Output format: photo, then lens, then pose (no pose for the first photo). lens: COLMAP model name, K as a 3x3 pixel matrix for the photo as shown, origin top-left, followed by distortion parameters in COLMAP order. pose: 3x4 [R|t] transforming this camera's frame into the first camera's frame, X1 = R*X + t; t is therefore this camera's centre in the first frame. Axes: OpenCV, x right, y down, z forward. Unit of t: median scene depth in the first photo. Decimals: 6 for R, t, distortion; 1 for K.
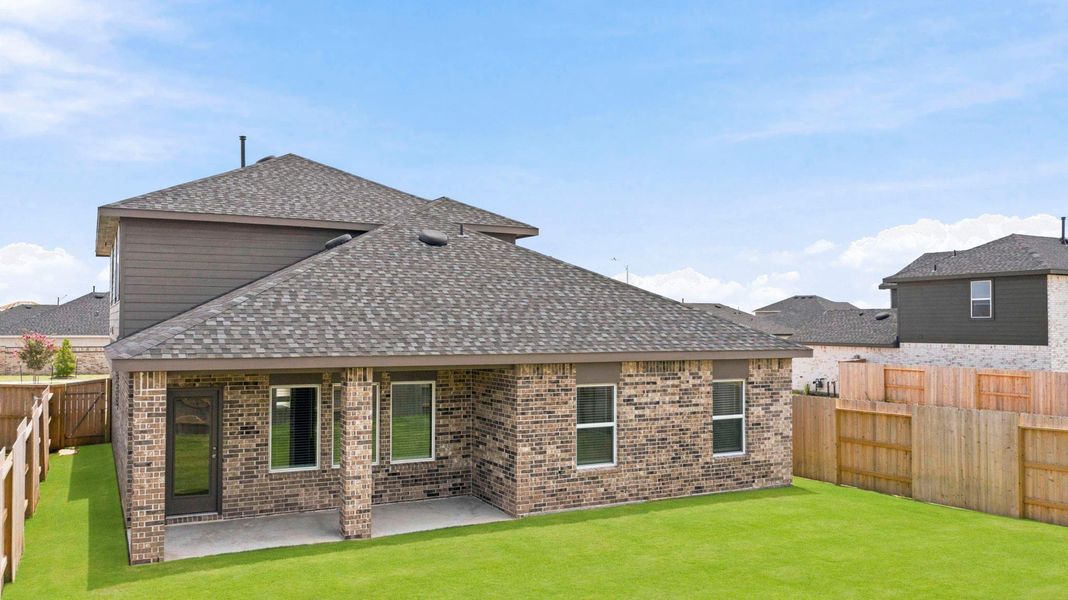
lens RADIAL K [[902.1, 0, 526.1], [0, 902.1, 299.8], [0, 0, 1]] dist [-0.012057, -0.007366]
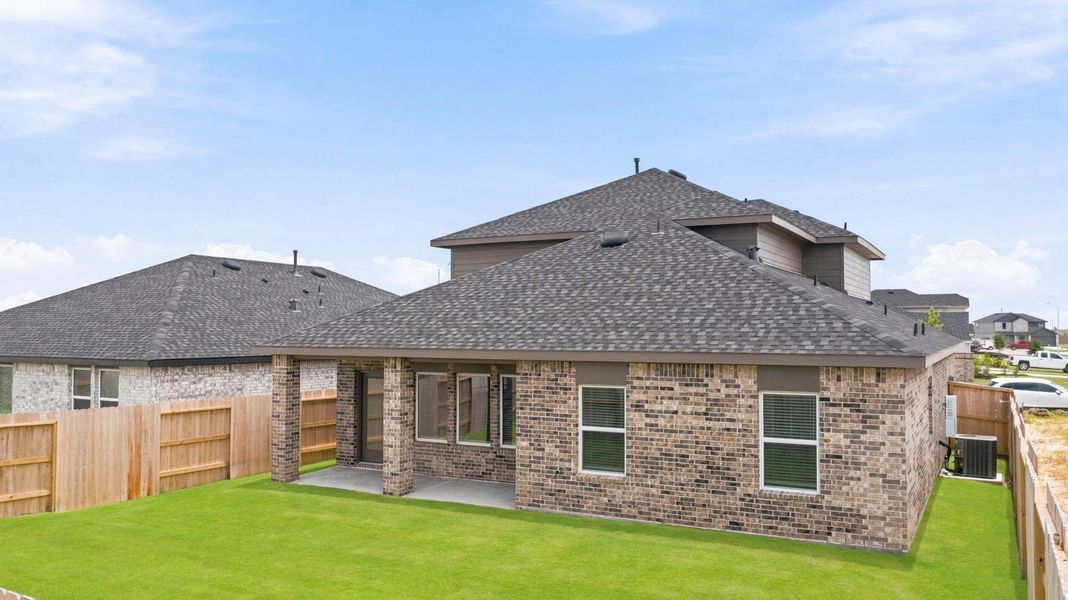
lens RADIAL K [[902.1, 0, 532.4], [0, 902.1, 300.0], [0, 0, 1]] dist [-0.012057, -0.007366]
pose [[0.502943, -0.031825, -0.863733, 0.839744], [0.023473, 0.999456, -0.023157, 0.025059], [0.864001, -0.008627, 0.503417, 0.463781]]
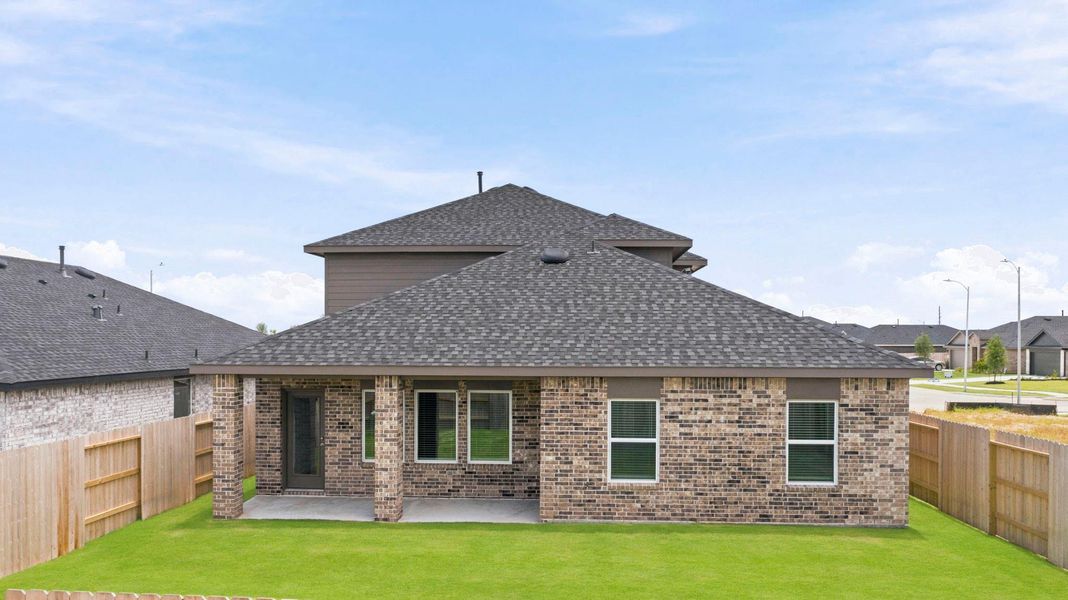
lens RADIAL K [[902.1, 0, 526.5], [0, 902.1, 347.4], [0, 0, 1]] dist [-0.012057, -0.007366]
pose [[0.835749, 0.006272, -0.549076, 0.516435], [0.015363, 0.999276, 0.034799, 0.000860], [0.548897, -0.037519, 0.835048, 0.110369]]
